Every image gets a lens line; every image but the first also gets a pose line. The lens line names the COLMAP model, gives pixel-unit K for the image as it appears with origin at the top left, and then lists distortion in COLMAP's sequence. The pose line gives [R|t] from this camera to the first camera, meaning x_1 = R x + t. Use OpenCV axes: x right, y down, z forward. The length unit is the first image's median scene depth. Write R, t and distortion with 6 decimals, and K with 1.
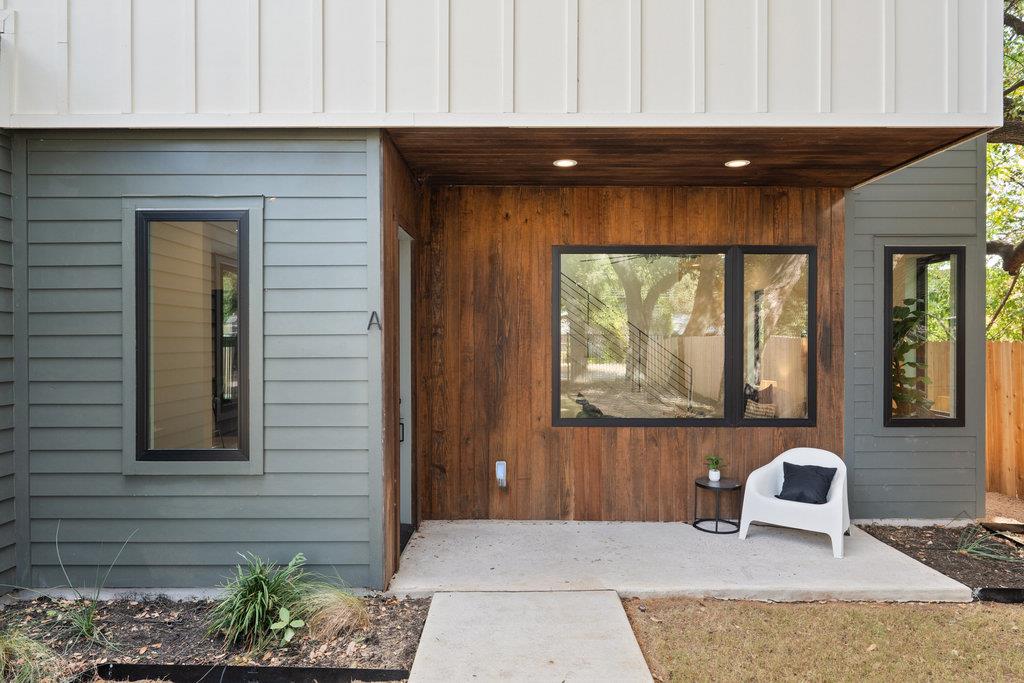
lens RADIAL K [[683.7, 0, 513.0], [0, 683.7, 340.4], [0, 0, 1]] dist [0.000948, 0.001337]
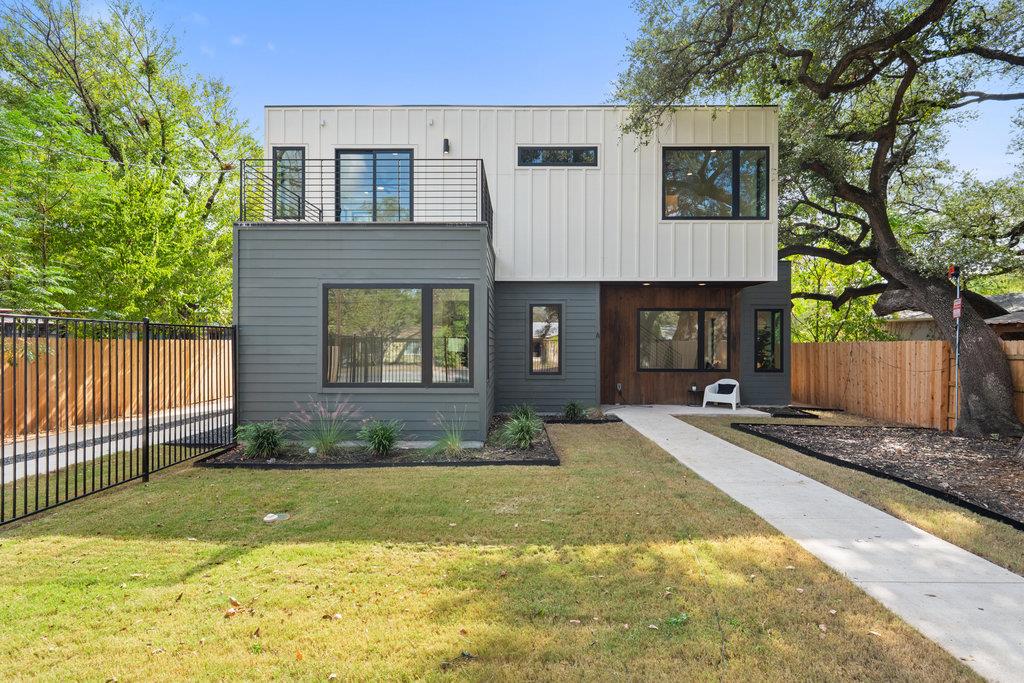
lens RADIAL K [[542.9, 0, 511.3], [0, 542.9, 343.9], [0, 0, 1]] dist [0.001357, -0.000018]
pose [[0.999726, 0.002953, -0.023221, -0.420298], [-0.002912, 0.999994, 0.001786, 0.008461], [0.023226, -0.001718, 0.999729, -1.295250]]
